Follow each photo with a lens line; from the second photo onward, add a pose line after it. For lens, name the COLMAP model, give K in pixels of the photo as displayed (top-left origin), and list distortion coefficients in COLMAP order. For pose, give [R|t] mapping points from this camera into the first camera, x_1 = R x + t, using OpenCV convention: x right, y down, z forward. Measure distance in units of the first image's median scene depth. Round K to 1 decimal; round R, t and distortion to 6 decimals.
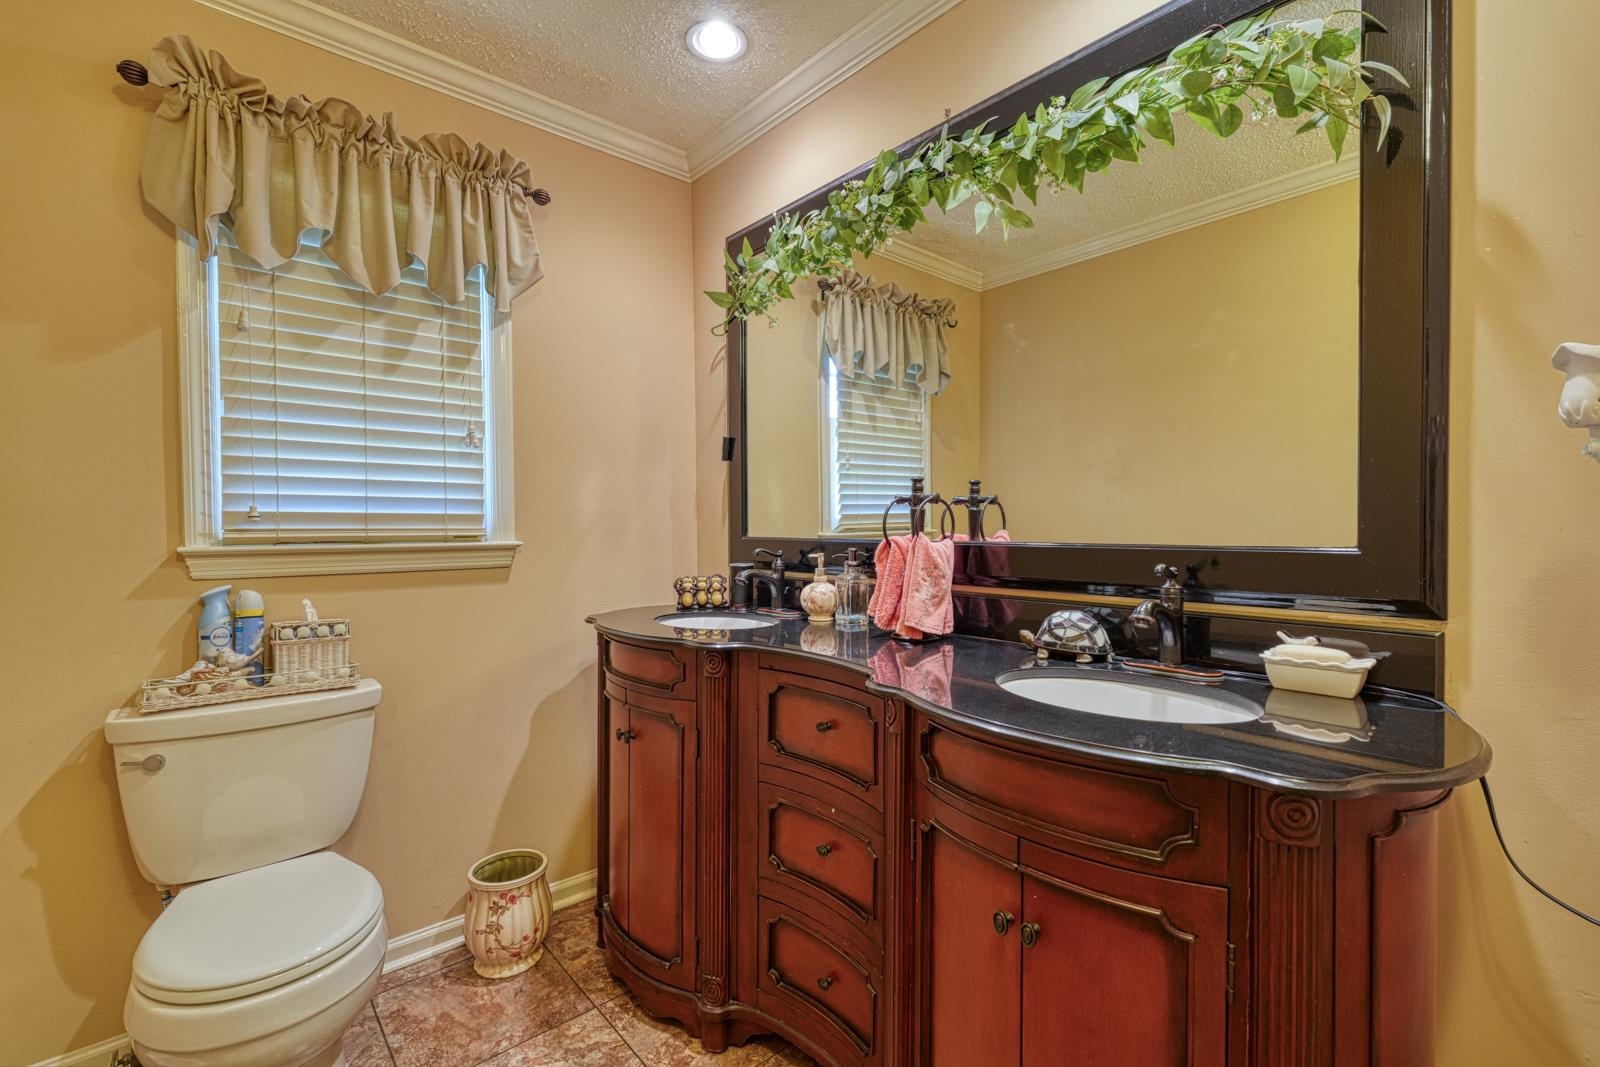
lens RADIAL K [[698.6, 0, 803.2], [0, 698.6, 530.6], [0, 0, 1]] dist [0.001176, 0.000273]
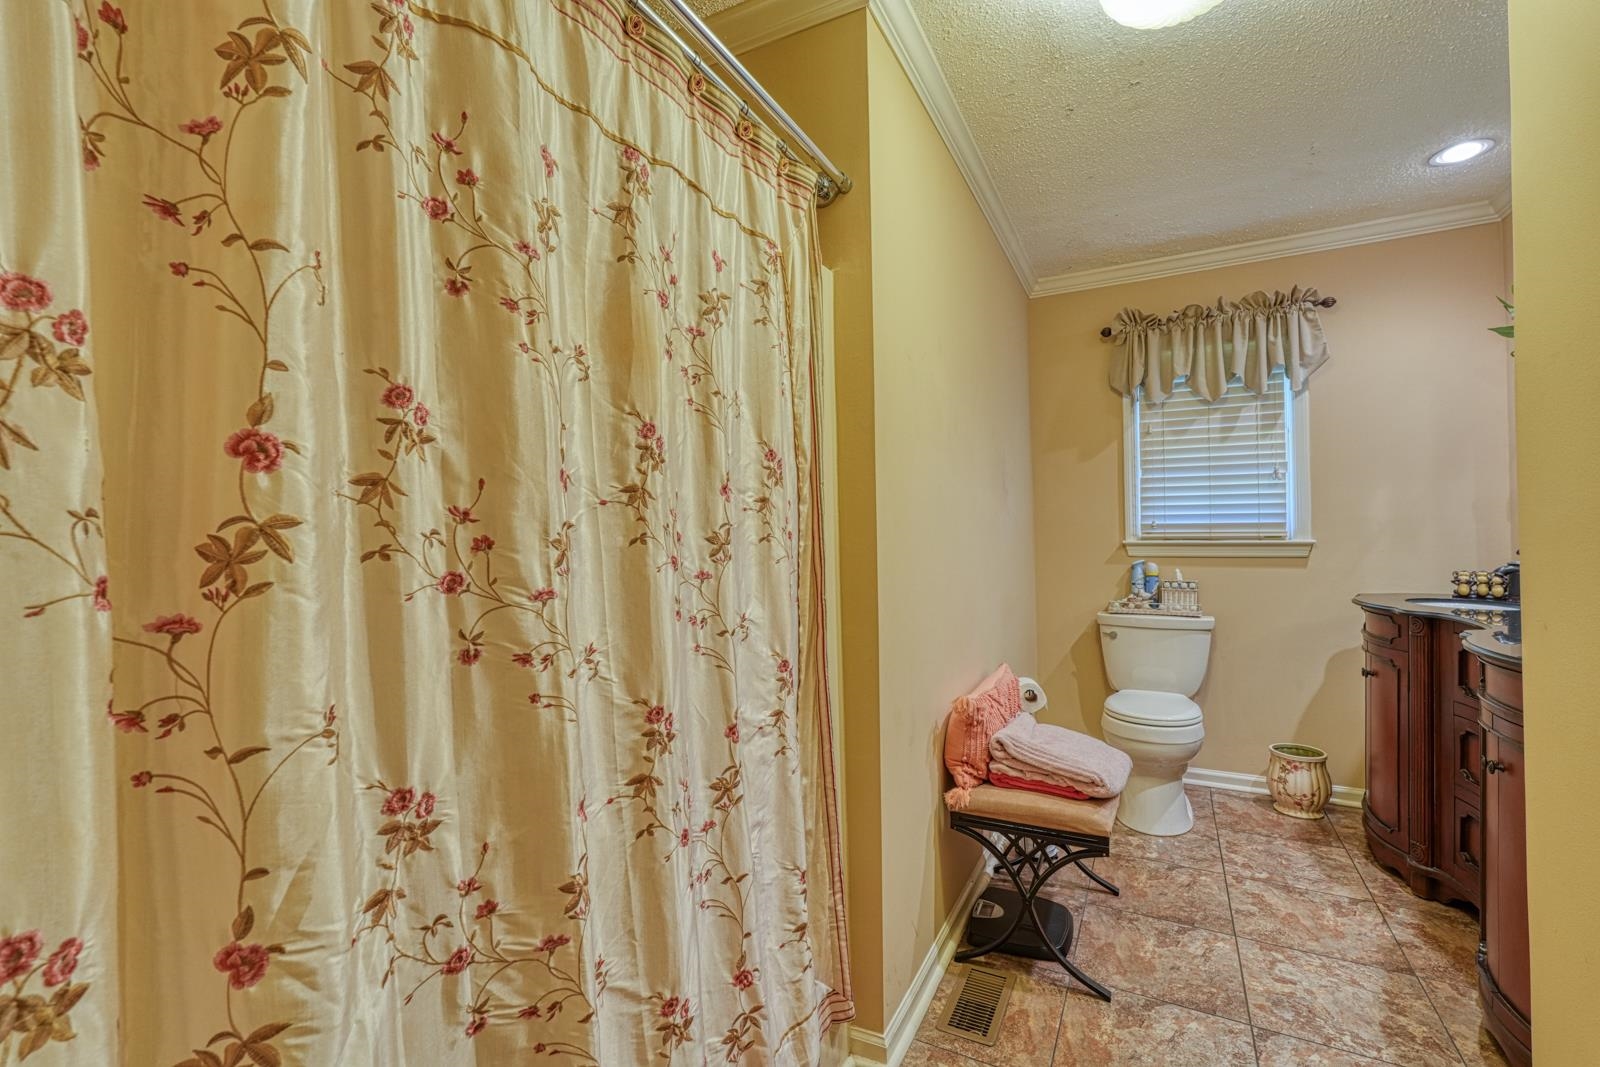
lens RADIAL K [[697.5, 0, 800.0], [0, 697.5, 533.5], [0, 0, 1]] dist [0.000459, -0.000317]
pose [[0.359963, 0.000996, -0.932966, 0.666622], [0.001828, 0.999997, 0.001772, -0.003817], [0.932965, -0.002343, 0.359960, -0.622538]]
